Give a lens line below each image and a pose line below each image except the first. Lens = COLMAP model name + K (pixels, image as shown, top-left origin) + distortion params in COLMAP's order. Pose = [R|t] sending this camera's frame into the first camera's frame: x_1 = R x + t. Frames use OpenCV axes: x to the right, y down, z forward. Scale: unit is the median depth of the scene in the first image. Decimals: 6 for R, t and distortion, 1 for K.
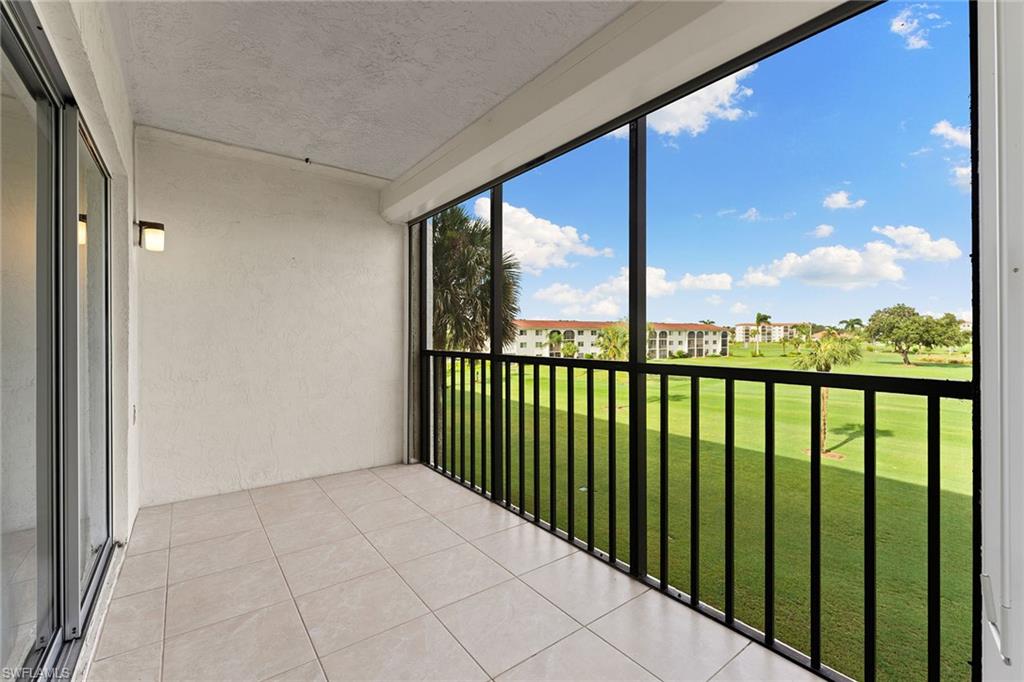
lens RADIAL K [[426.9, 0, 513.5], [0, 426.9, 338.3], [0, 0, 1]] dist [0.001170, 0.000214]
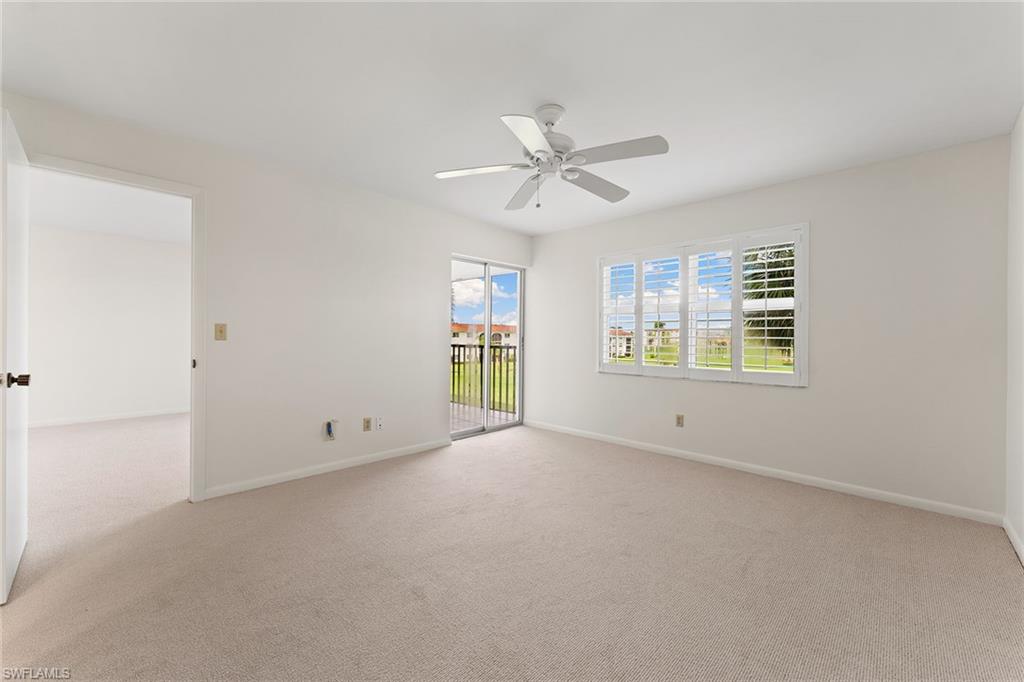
lens RADIAL K [[409.0, 0, 511.3], [0, 409.0, 339.4], [0, 0, 1]] dist [0.001441, 0.000184]
pose [[0.986649, 0.014692, 0.162200, -0.013065], [-0.014606, 0.999892, -0.001725, -0.003063], [-0.162208, -0.000667, 0.986756, -0.134817]]
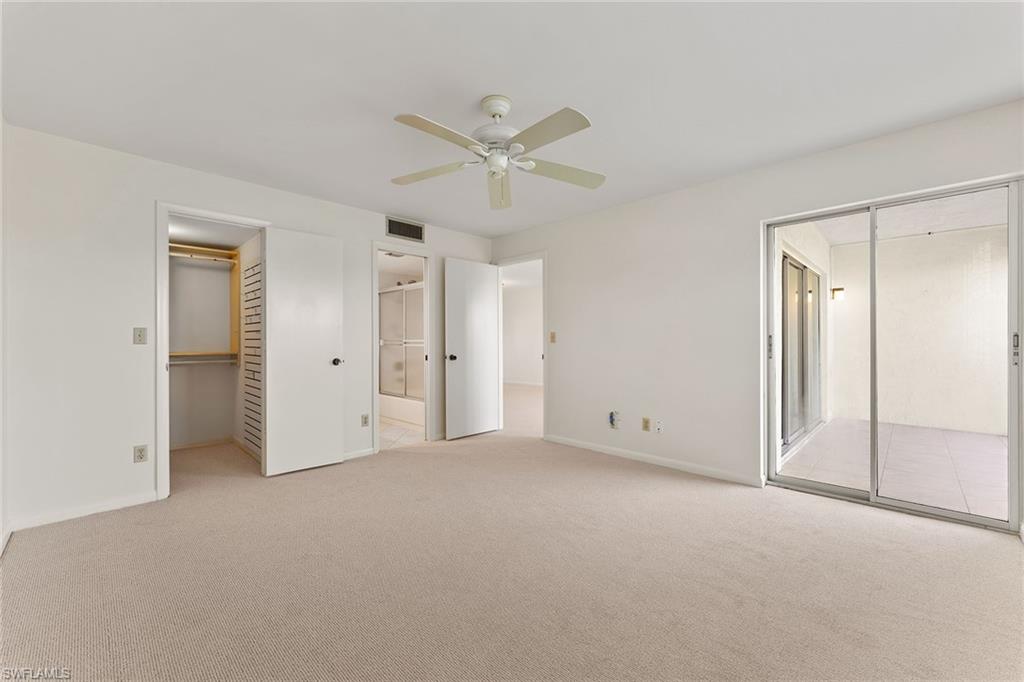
lens RADIAL K [[409.0, 0, 511.3], [0, 409.0, 339.4], [0, 0, 1]] dist [0.001441, 0.000184]
pose [[0.157094, 0.000980, -0.987583, 0.073201], [0.000935, 0.999999, 0.001141, -0.003390], [0.987583, -0.001103, 0.157093, -0.073676]]
